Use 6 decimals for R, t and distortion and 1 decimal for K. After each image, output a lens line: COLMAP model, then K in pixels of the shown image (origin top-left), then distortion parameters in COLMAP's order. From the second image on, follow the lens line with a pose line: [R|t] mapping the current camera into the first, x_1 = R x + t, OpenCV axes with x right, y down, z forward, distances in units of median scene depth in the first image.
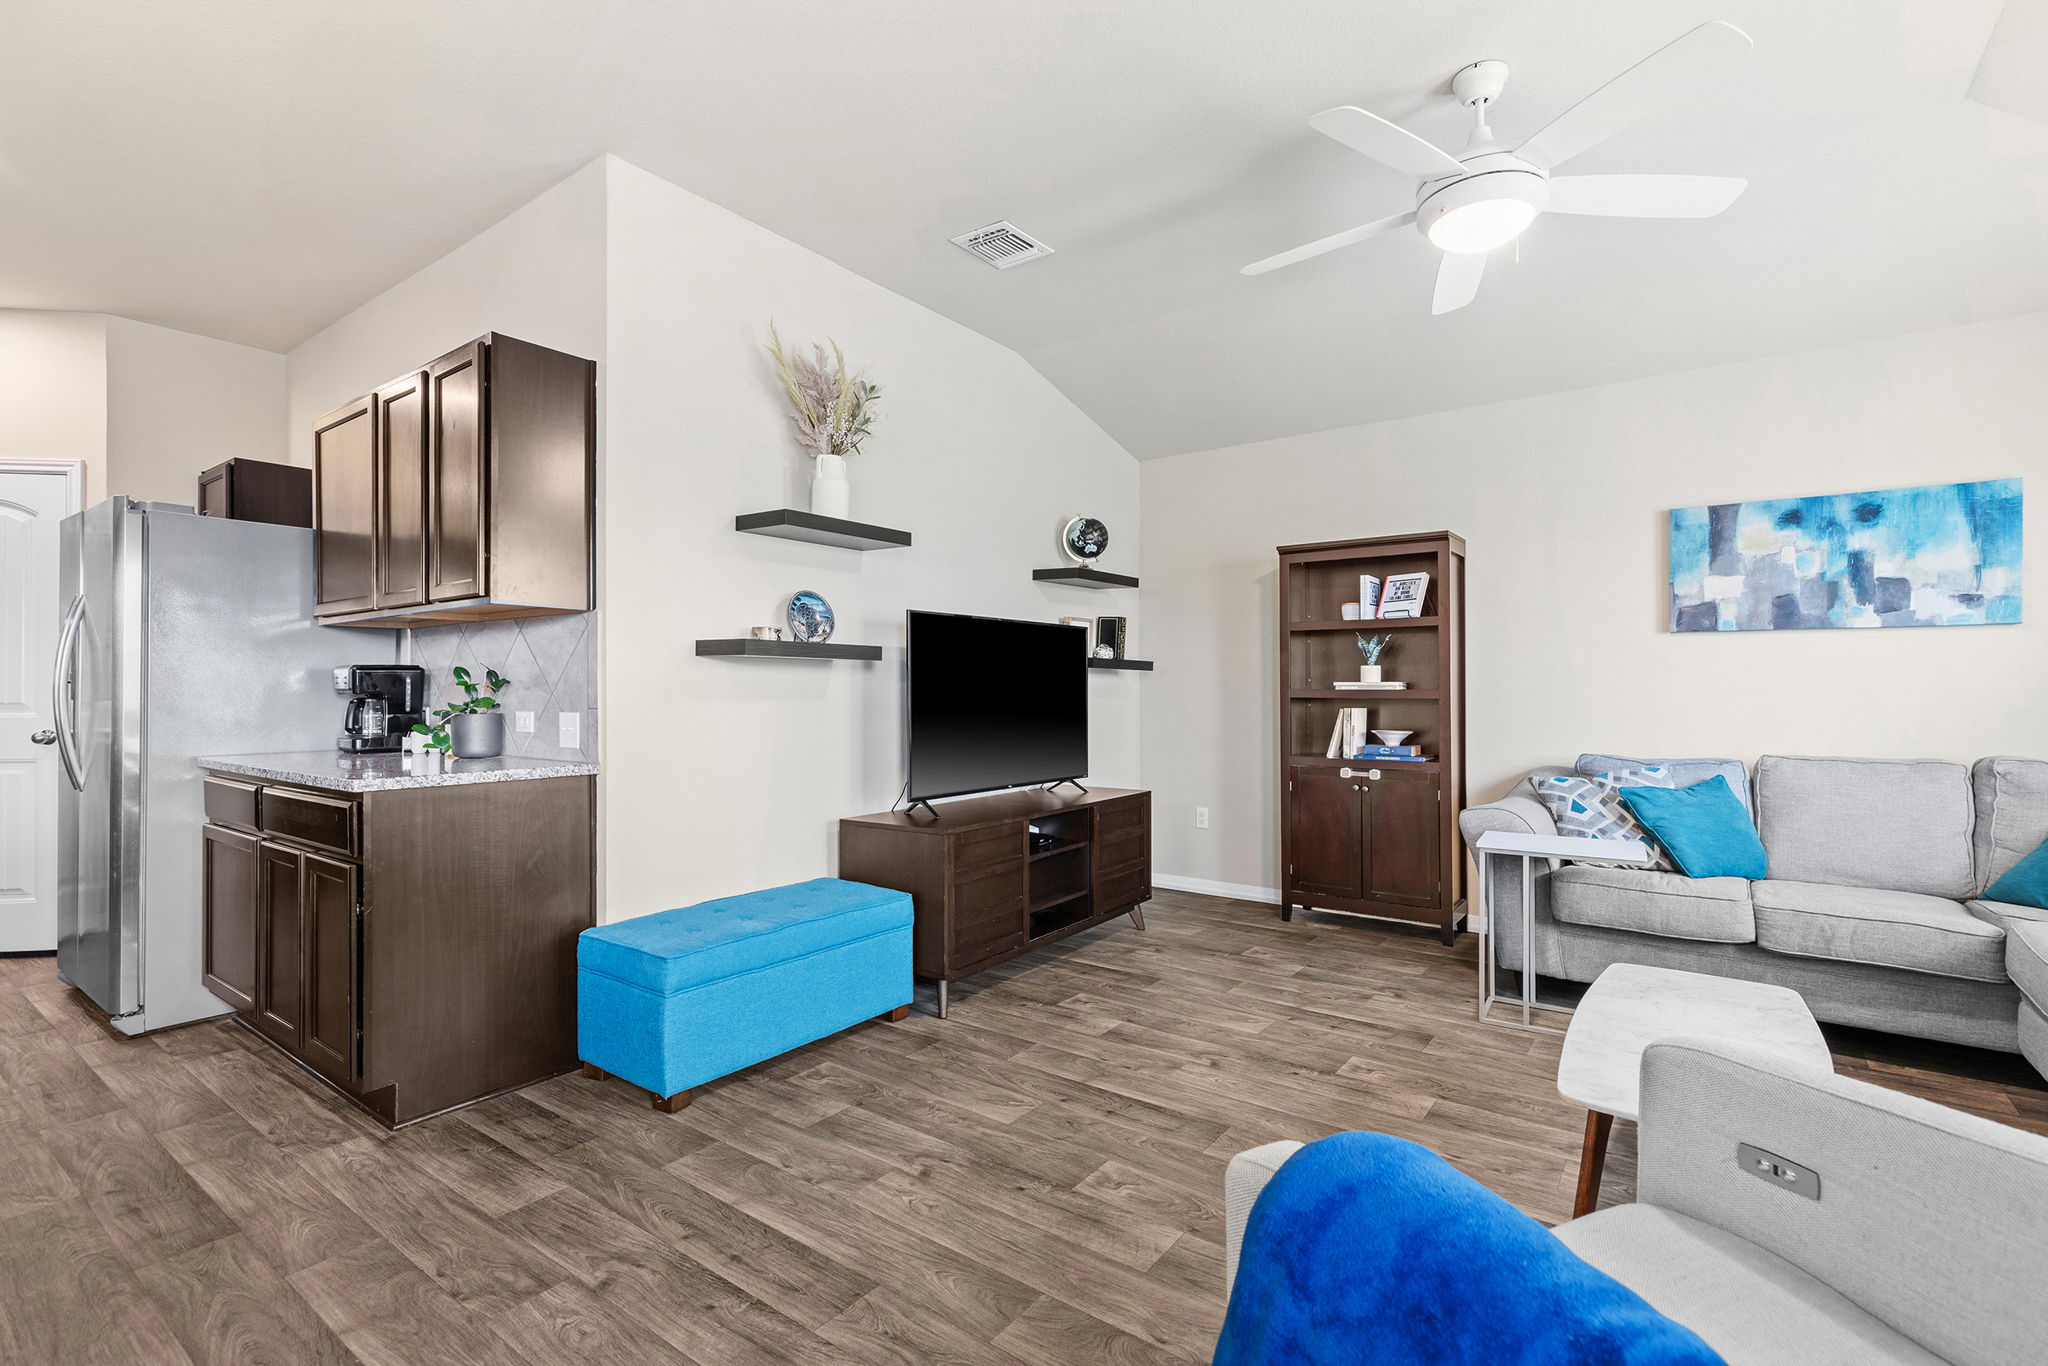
lens RADIAL K [[934.9, 0, 1028.5], [0, 934.9, 686.8], [0, 0, 1]] dist [0.010632, -0.001858]
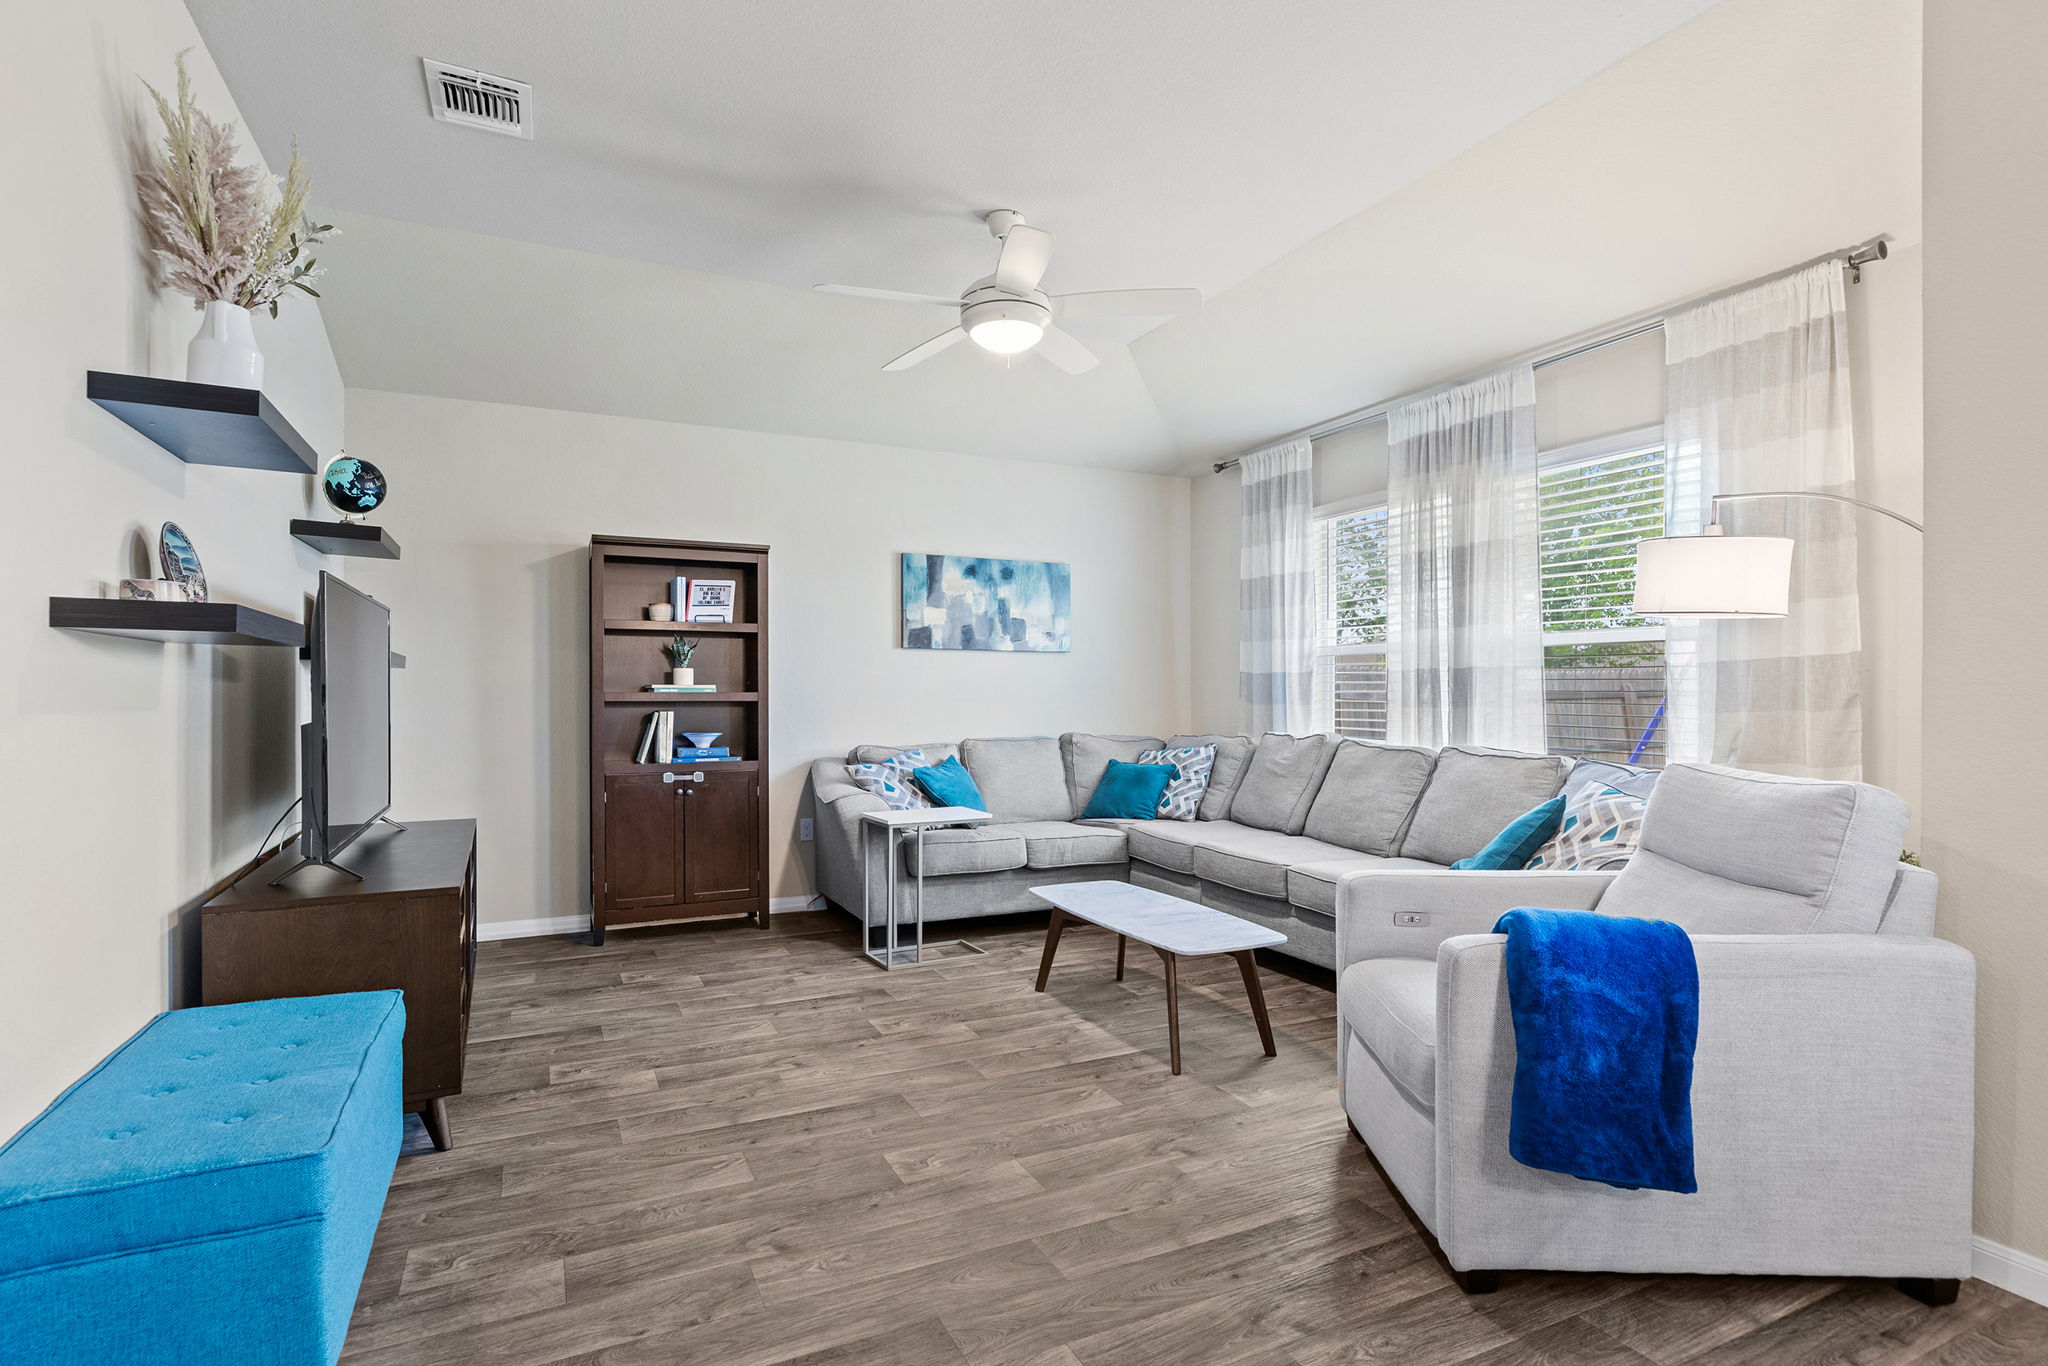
lens RADIAL K [[1011.9, 0, 1013.3], [0, 1011.9, 692.1], [0, 0, 1]] dist [-0.000043, 0.000007]
pose [[0.473529, 0.000377, 0.880778, -0.543619], [-0.002100, 0.999998, 0.000701, 0.001763], [-0.880776, -0.002181, 0.473529, 0.238794]]
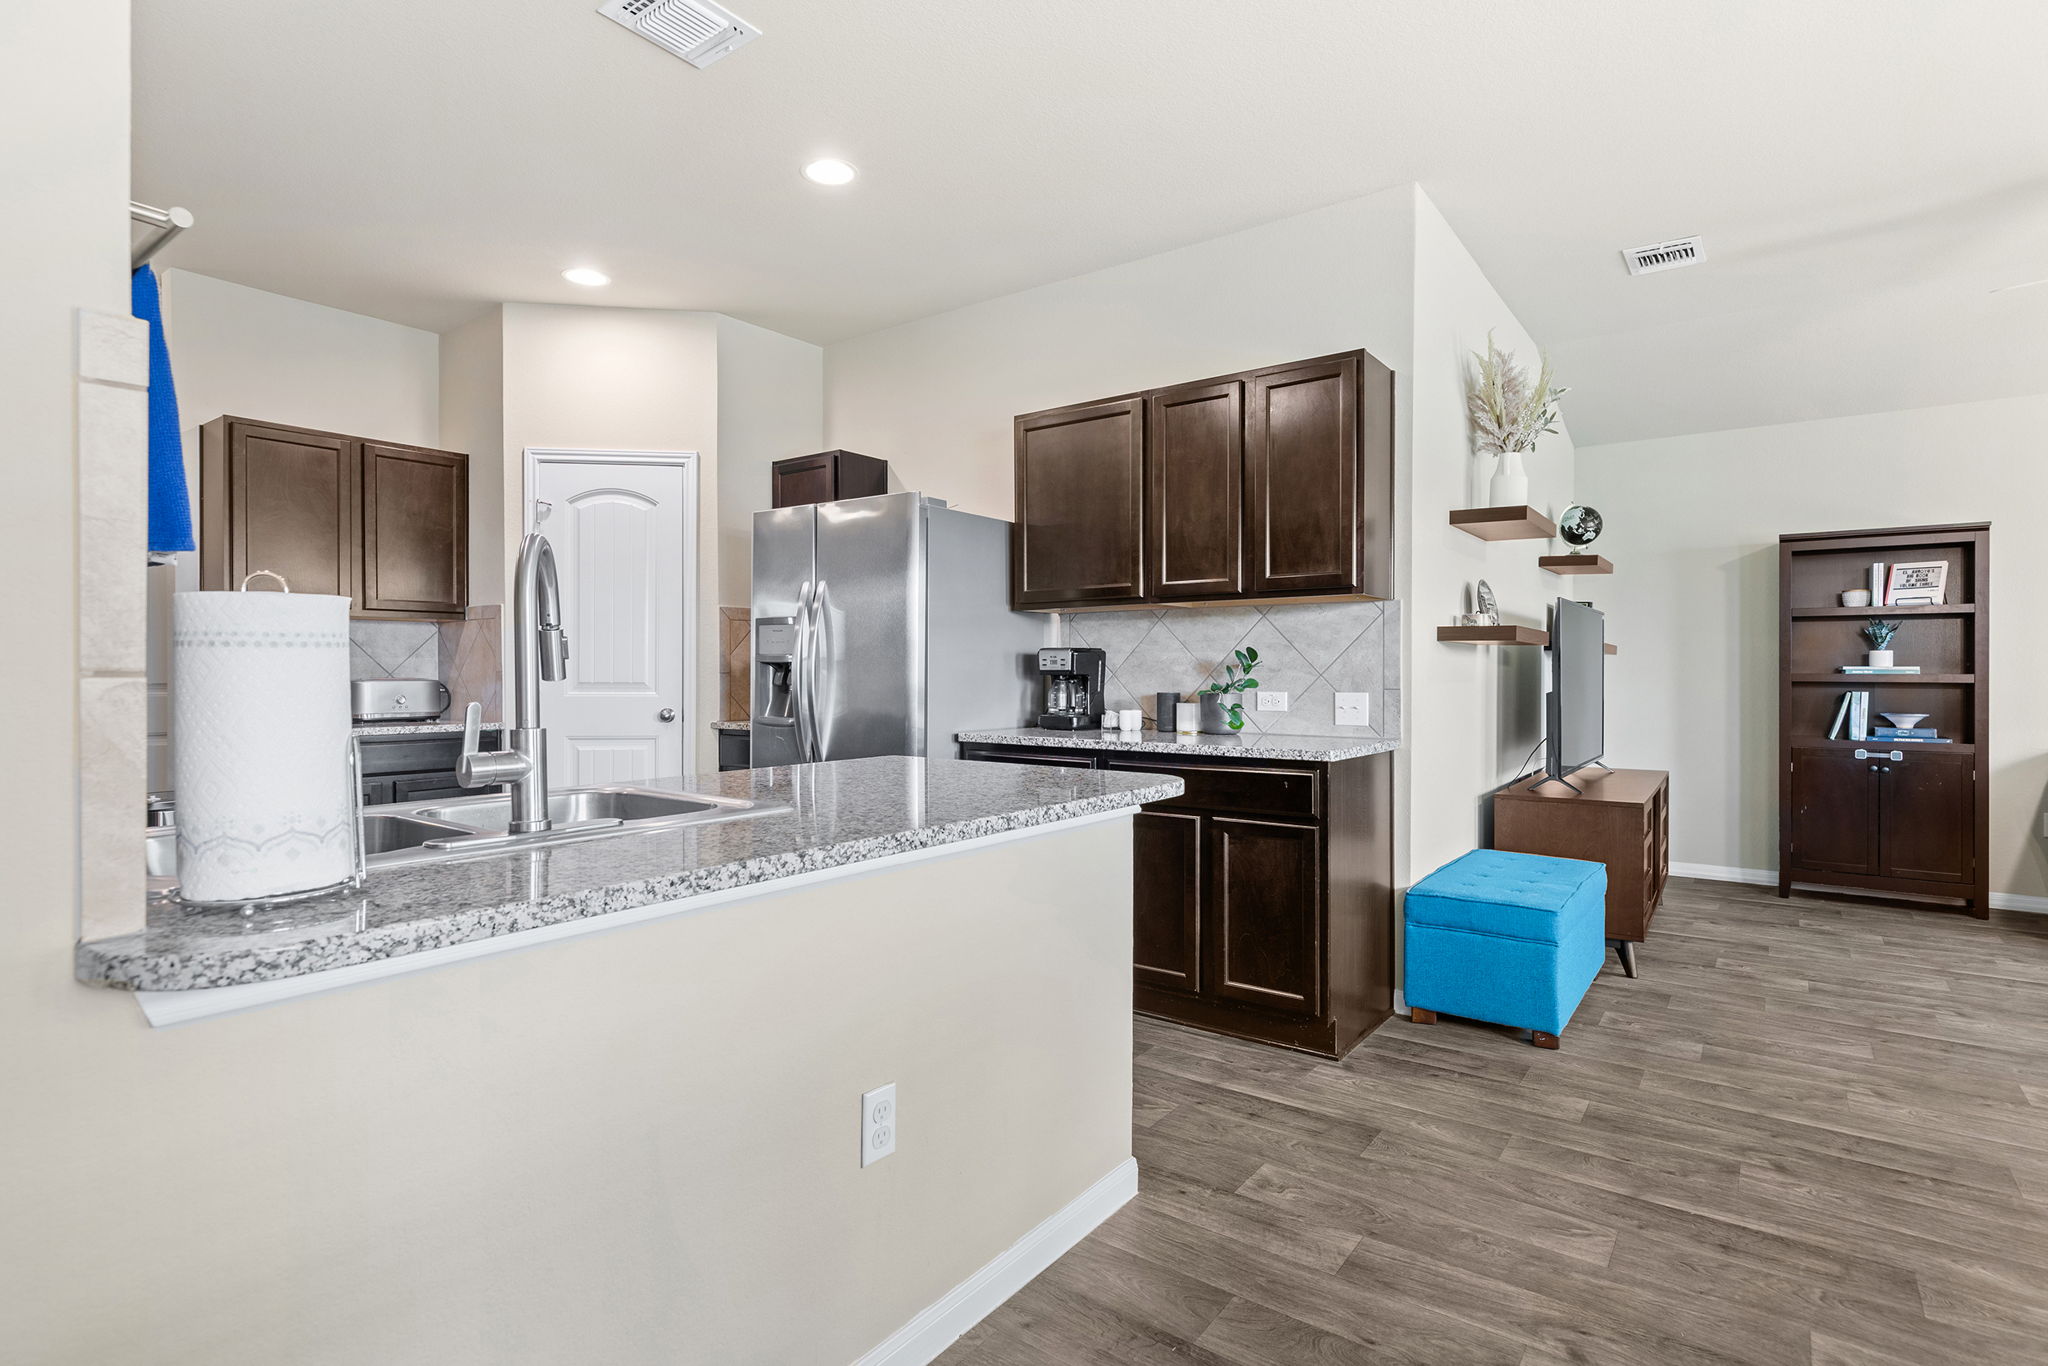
lens RADIAL K [[1011.9, 0, 1034.0], [0, 1011.9, 677.7], [0, 0, 1]] dist [-0.000043, 0.000007]
pose [[0.999995, 0.002845, 0.000995, -0.748226], [-0.002853, 0.999962, 0.008184, 0.001018], [-0.000972, -0.008186, 0.999966, -0.153734]]
